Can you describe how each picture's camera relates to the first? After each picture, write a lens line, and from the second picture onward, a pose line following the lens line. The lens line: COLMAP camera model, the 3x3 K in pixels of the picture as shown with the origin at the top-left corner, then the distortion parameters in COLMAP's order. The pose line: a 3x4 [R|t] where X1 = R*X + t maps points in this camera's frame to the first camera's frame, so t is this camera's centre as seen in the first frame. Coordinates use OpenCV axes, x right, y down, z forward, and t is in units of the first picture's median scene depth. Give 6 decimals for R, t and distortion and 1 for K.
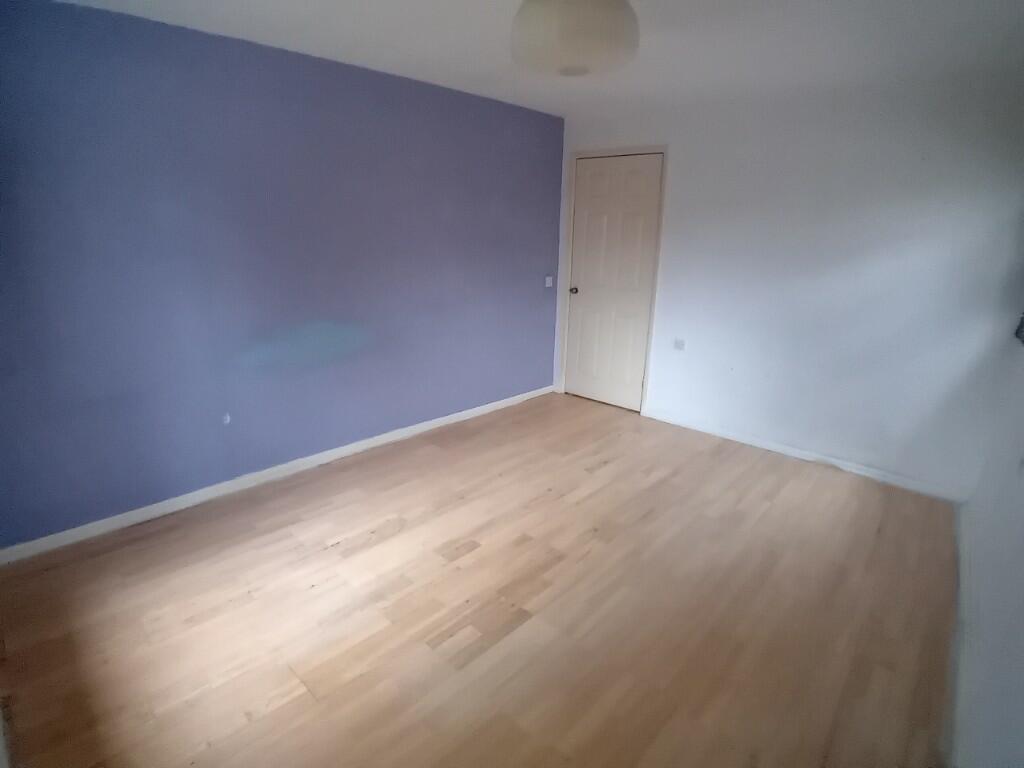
lens RADIAL K [[500.5, 0, 499.5], [0, 500.5, 389.1], [0, 0, 1]] dist [-0.140293, 0.031201]
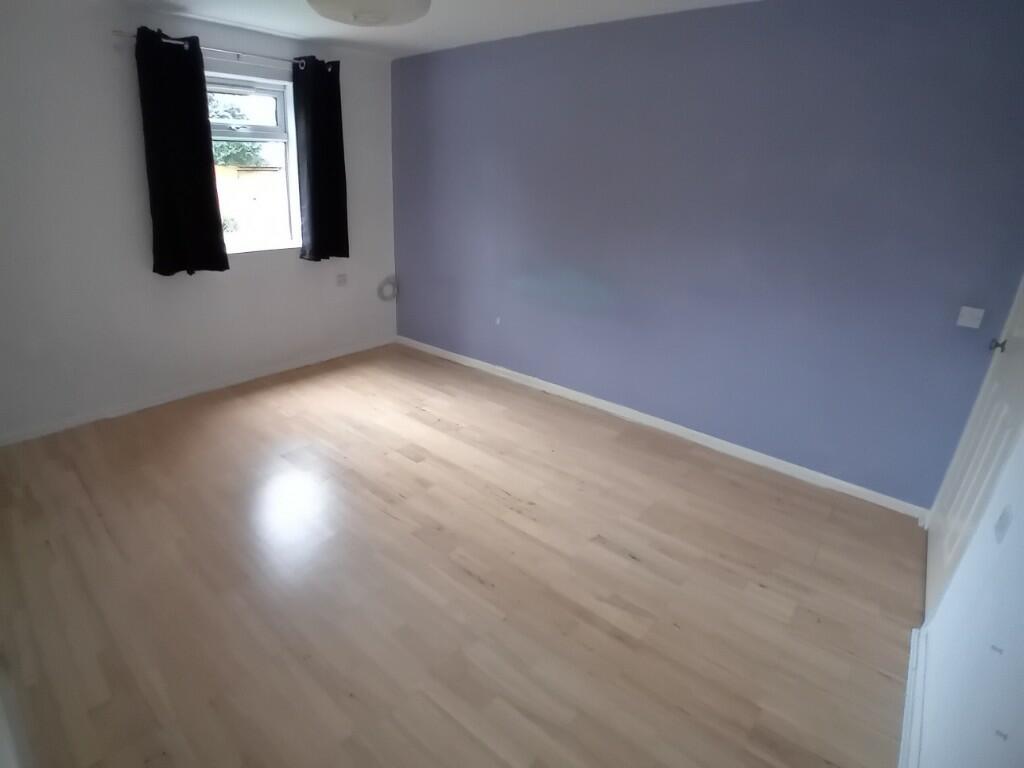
lens RADIAL K [[500.5, 0, 499.5], [0, 500.5, 389.1], [0, 0, 1]] dist [-0.140293, 0.031201]
pose [[0.074710, 0.361758, -0.929274, 0.863199], [-0.328359, 0.888834, 0.319616, -0.230118], [0.941594, 0.281257, 0.185191, 0.810677]]
